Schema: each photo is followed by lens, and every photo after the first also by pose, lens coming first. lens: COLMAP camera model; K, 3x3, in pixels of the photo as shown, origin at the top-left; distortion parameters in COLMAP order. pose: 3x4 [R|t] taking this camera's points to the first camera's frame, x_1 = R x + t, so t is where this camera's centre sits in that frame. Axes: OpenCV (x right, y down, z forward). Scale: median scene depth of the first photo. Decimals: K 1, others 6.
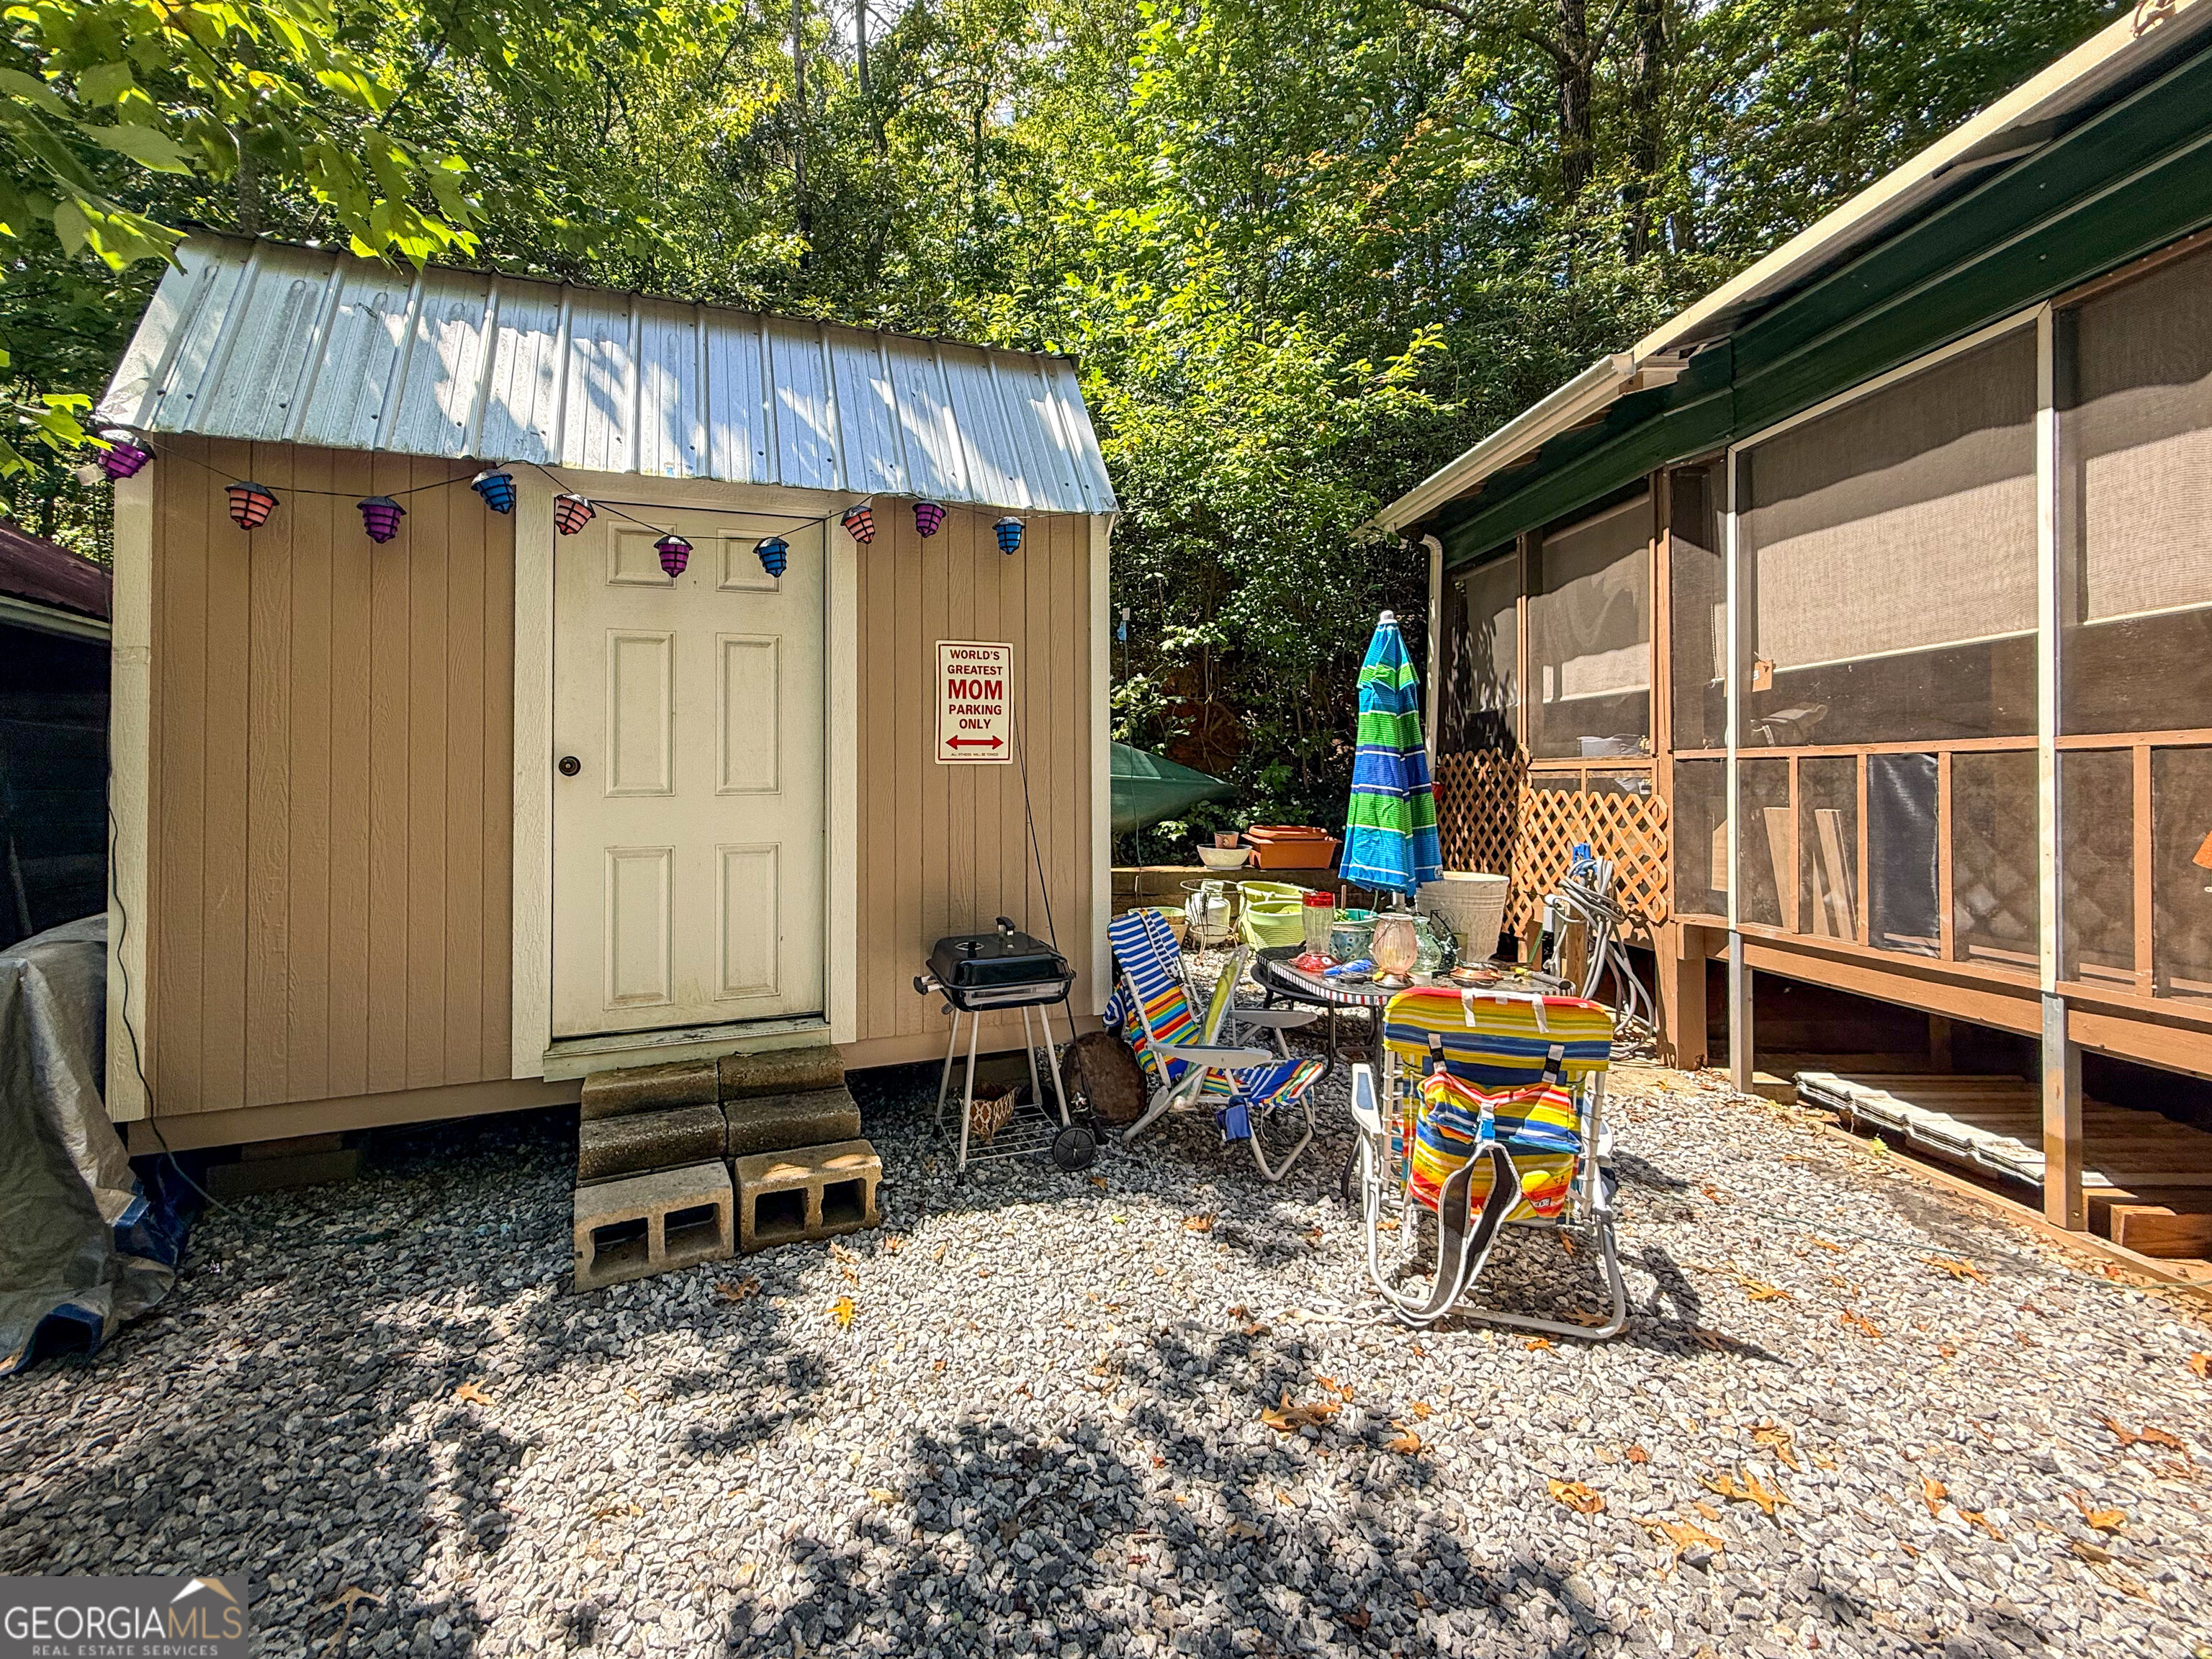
lens RADIAL K [[899.7, 0, 964.7], [0, 899.7, 747.1], [0, 0, 1]] dist [0.000290, 0.000109]
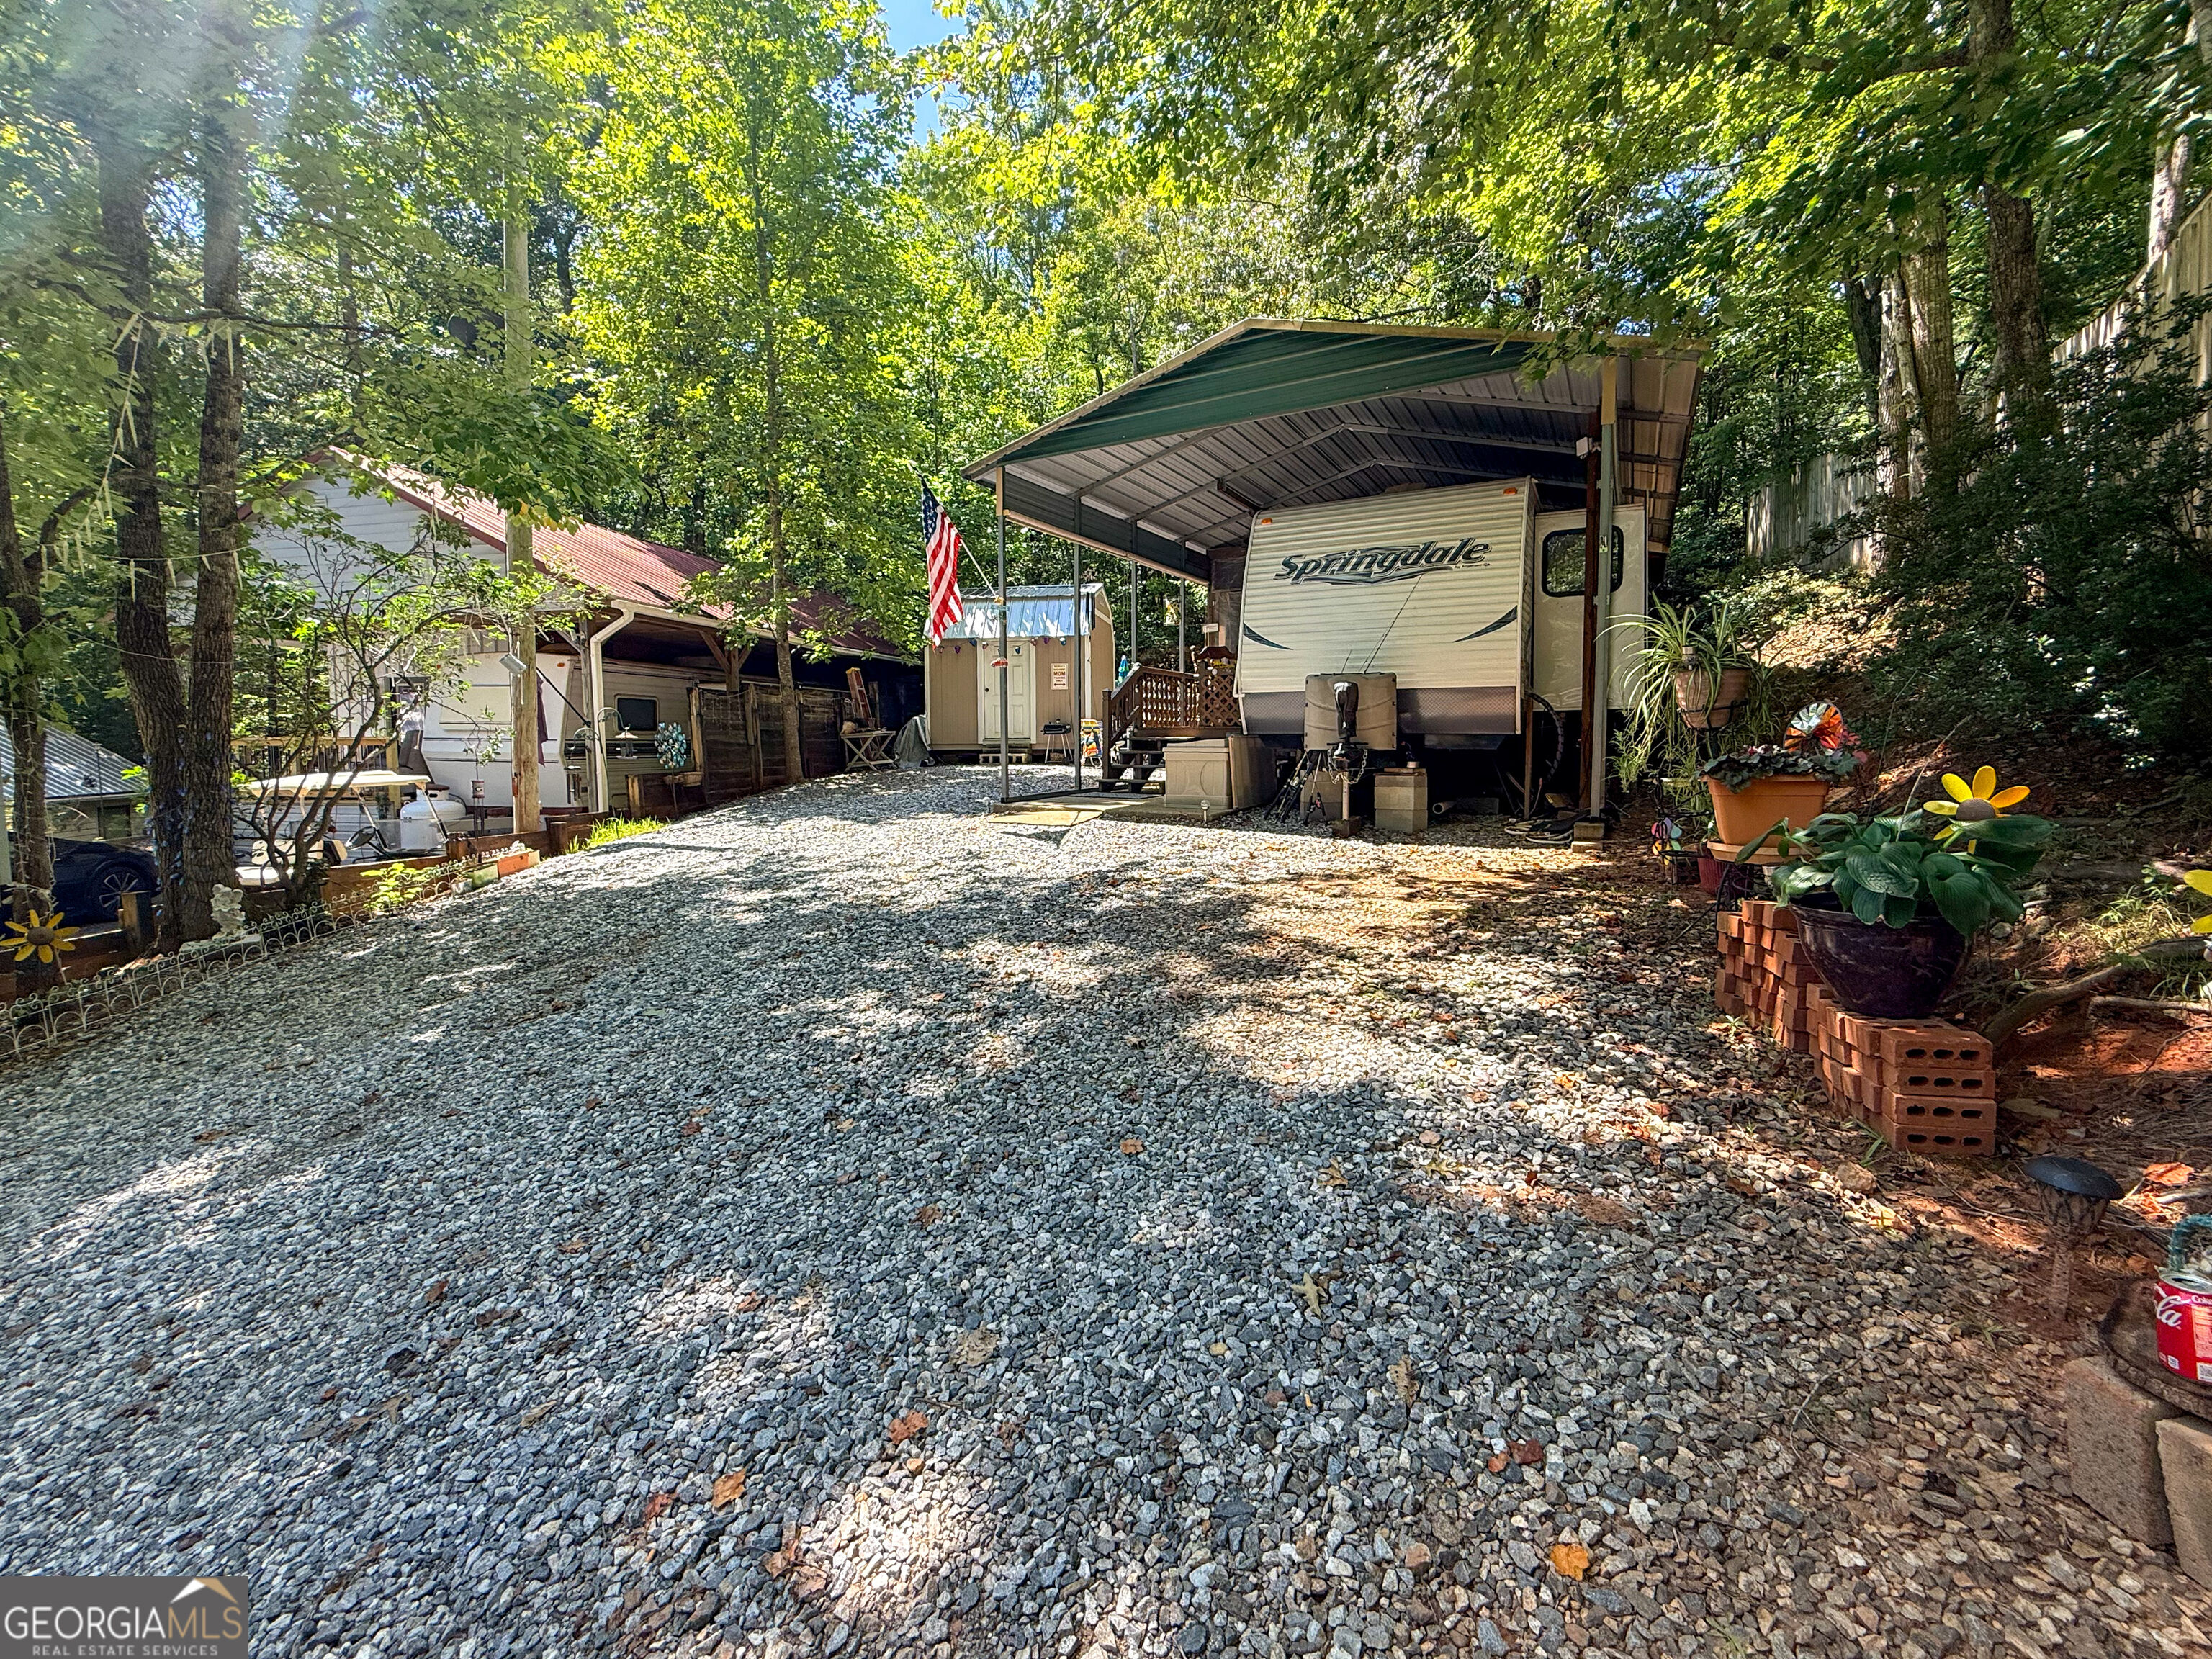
lens RADIAL K [[889.8, 0, 1136.4], [0, 889.8, 770.3], [0, 0, 1]] dist [-0.000690, 0.000117]
pose [[0.888761, 0.029232, -0.457438, 2.867366], [0.008511, 0.996740, 0.080232, 0.079970], [0.458292, -0.075201, 0.885615, -3.439931]]
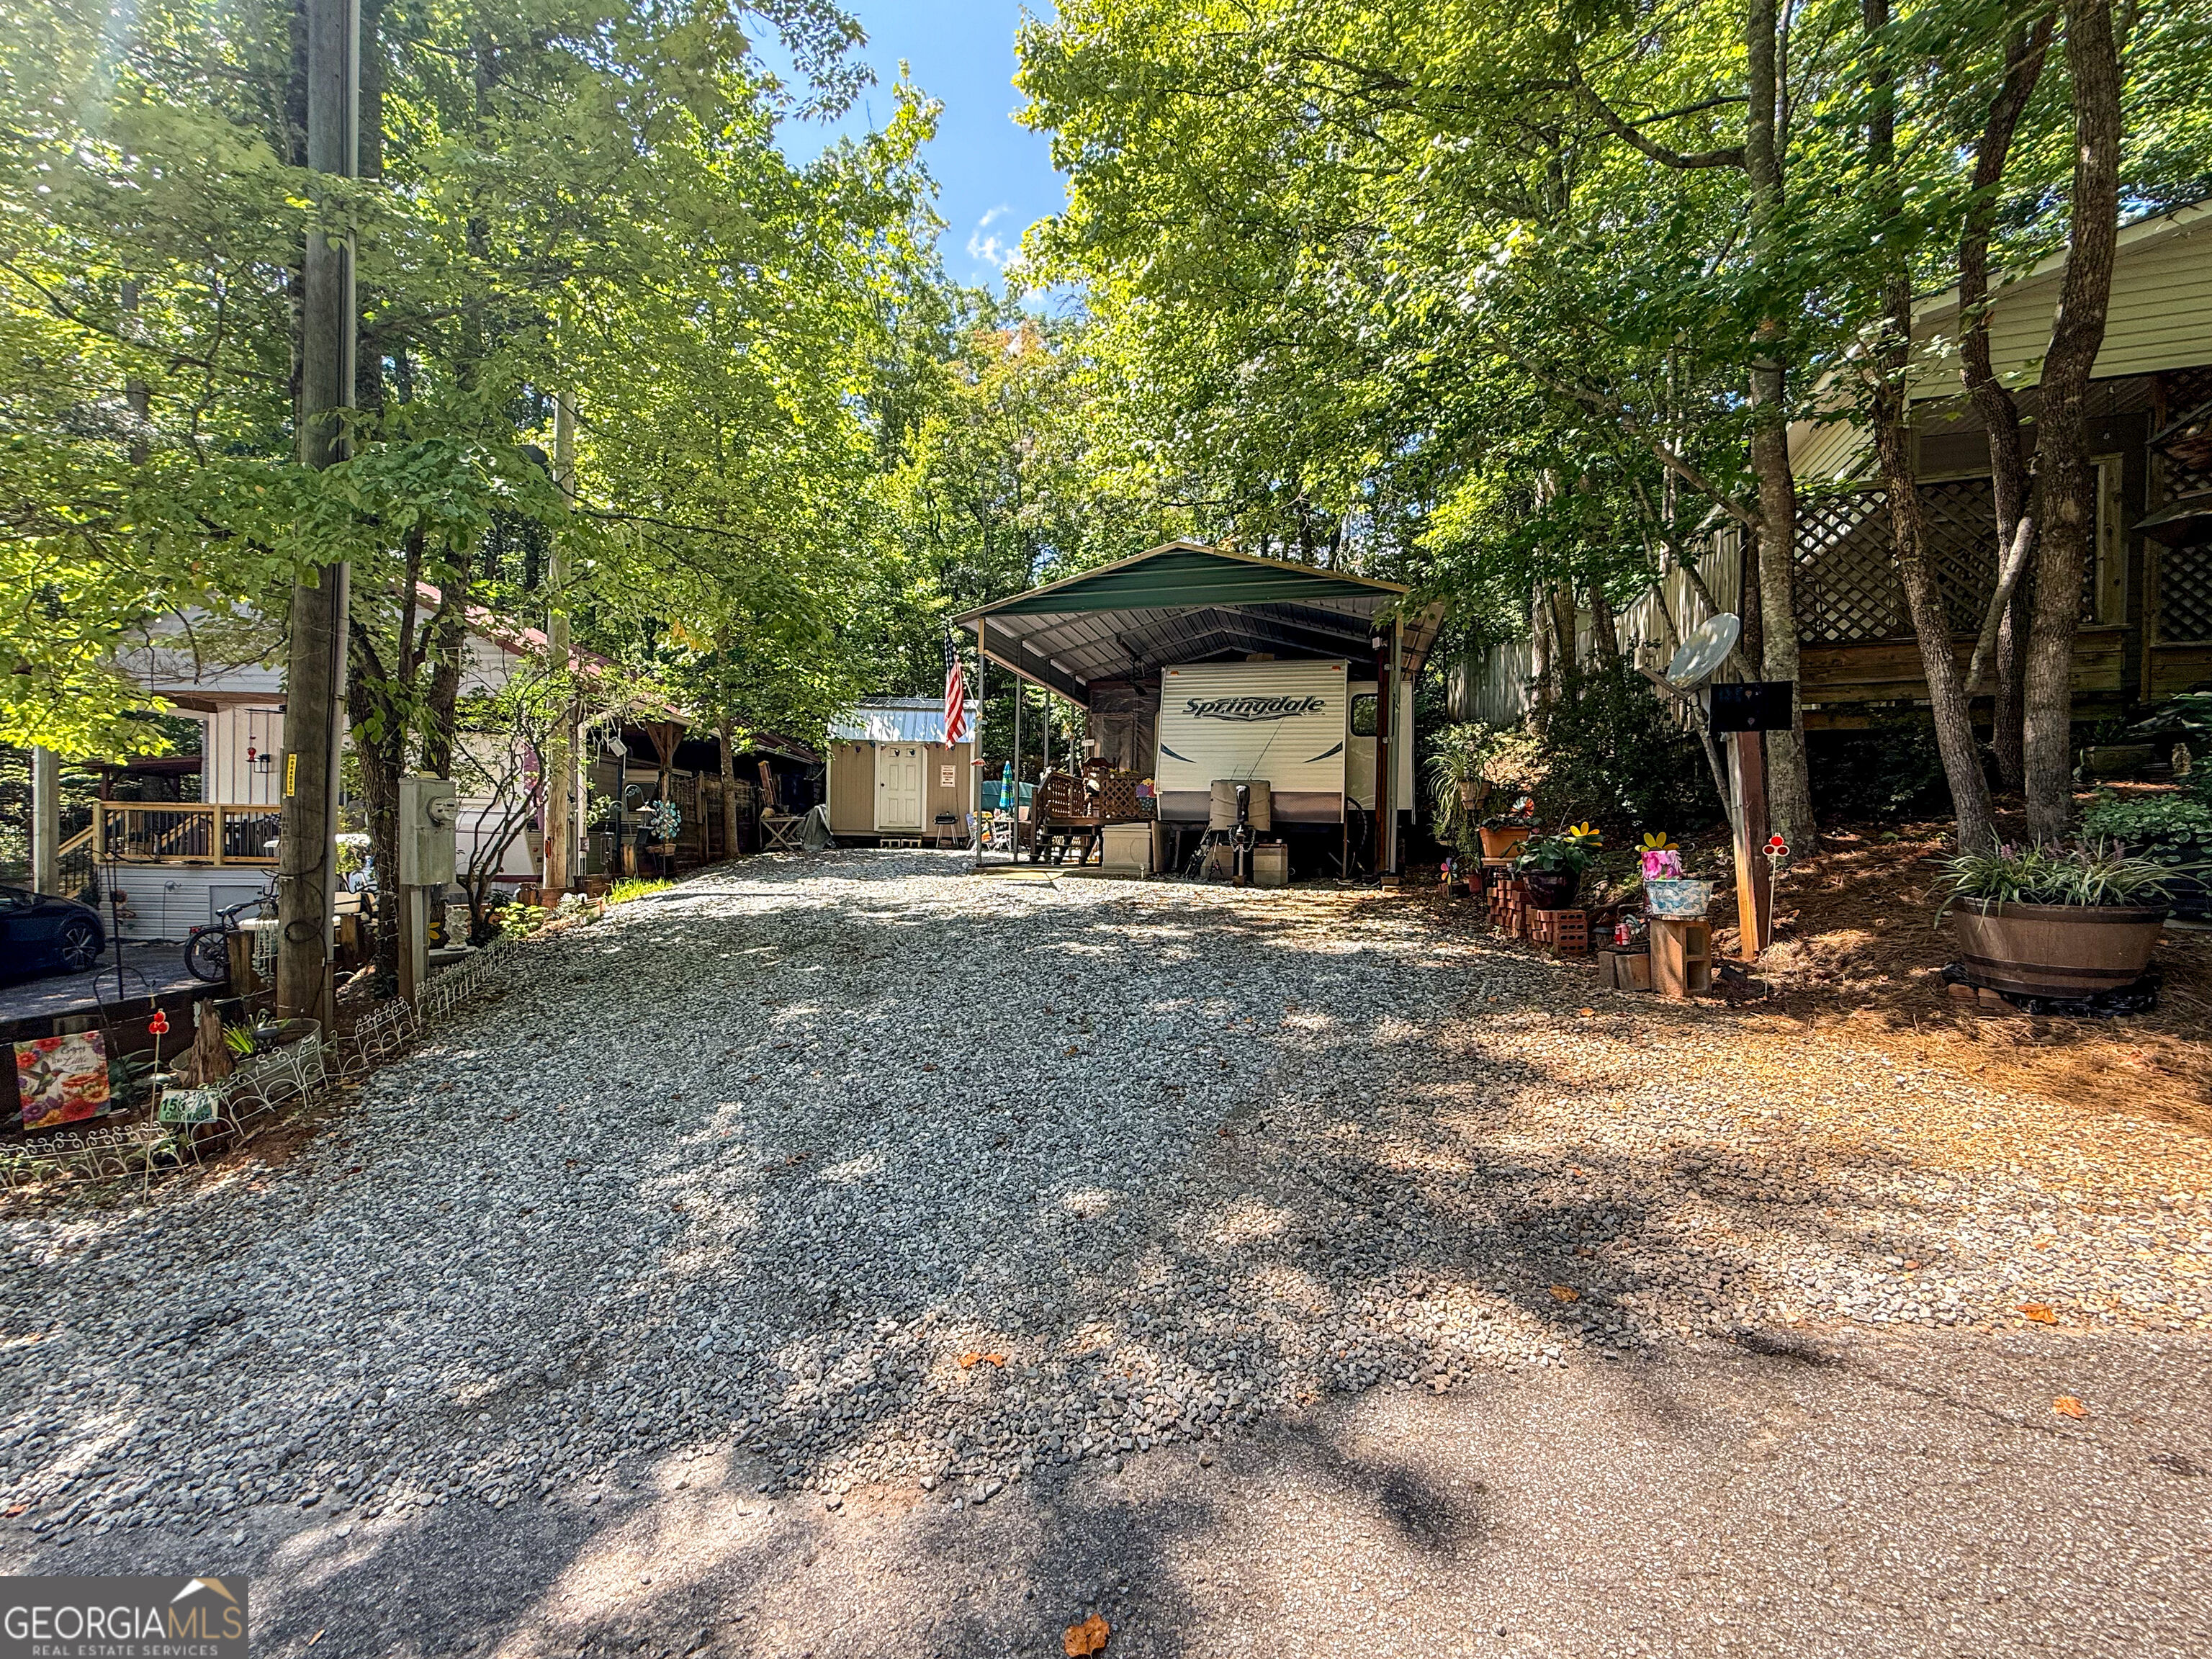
lens RADIAL K [[880.1, 0, 1106.0], [0, 880.1, 829.5], [0, 0, 1]] dist [0.000769, -0.000008]
pose [[0.973618, 0.028082, -0.226452, 2.533142], [-0.023412, 0.999455, 0.023282, 0.152872], [0.226982, -0.017366, 0.973744, -4.740941]]
